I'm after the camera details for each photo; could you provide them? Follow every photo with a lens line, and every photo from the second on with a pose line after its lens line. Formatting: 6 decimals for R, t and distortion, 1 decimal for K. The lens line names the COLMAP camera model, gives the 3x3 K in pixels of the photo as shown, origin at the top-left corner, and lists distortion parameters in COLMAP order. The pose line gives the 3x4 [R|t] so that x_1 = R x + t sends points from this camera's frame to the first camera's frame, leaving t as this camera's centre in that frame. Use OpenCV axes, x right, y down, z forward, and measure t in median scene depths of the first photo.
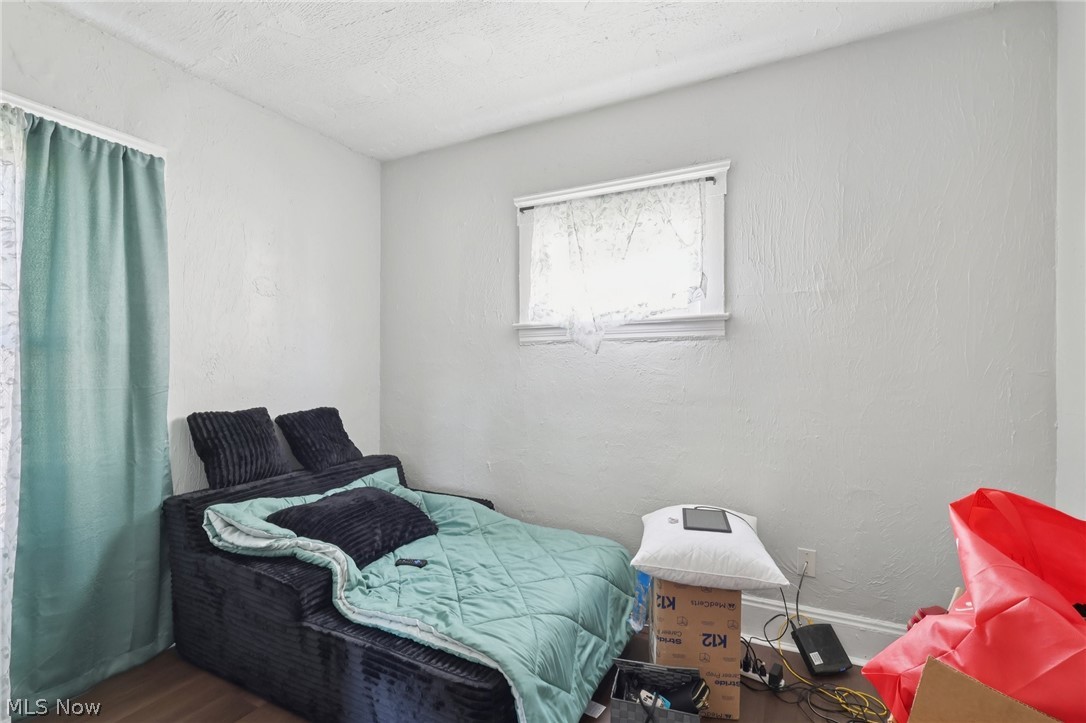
lens RADIAL K [[502.5, 0, 543.0], [0, 502.5, 361.5], [0, 0, 1]] dist [-0.000762, -0.000226]
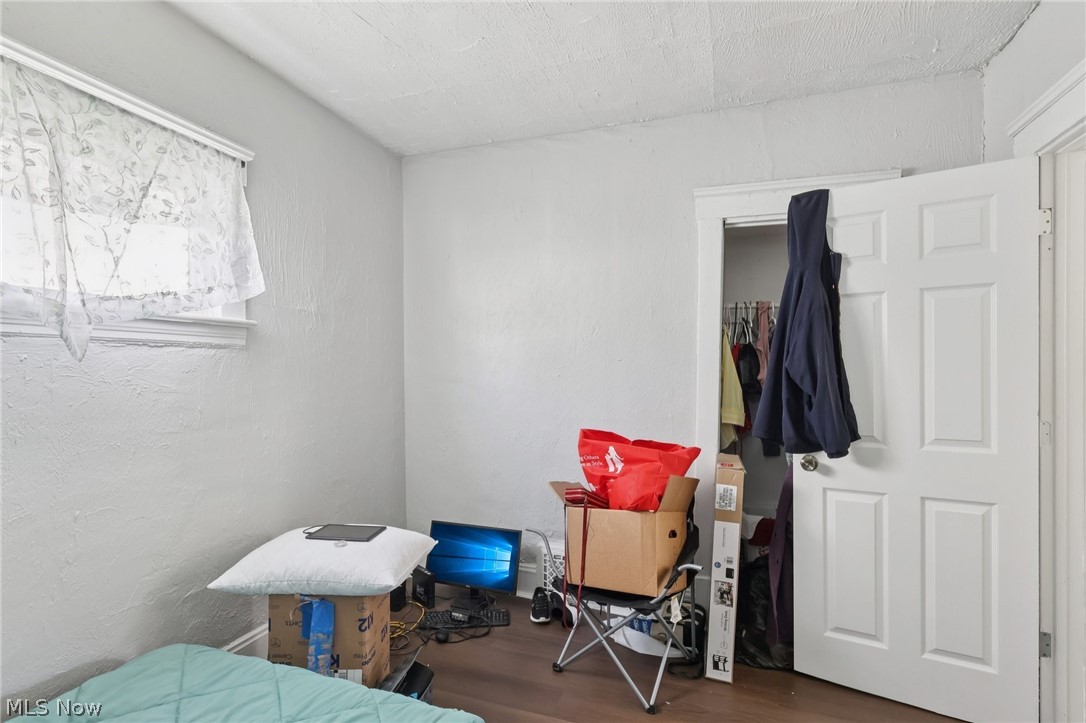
lens RADIAL K [[502.5, 0, 543.0], [0, 502.5, 361.5], [0, 0, 1]] dist [-0.000762, -0.000226]
pose [[-0.131773, 0.019785, 0.991082, -0.569843], [-0.010324, 0.999719, -0.021330, -0.009477], [-0.991226, -0.013043, -0.131532, 0.578395]]
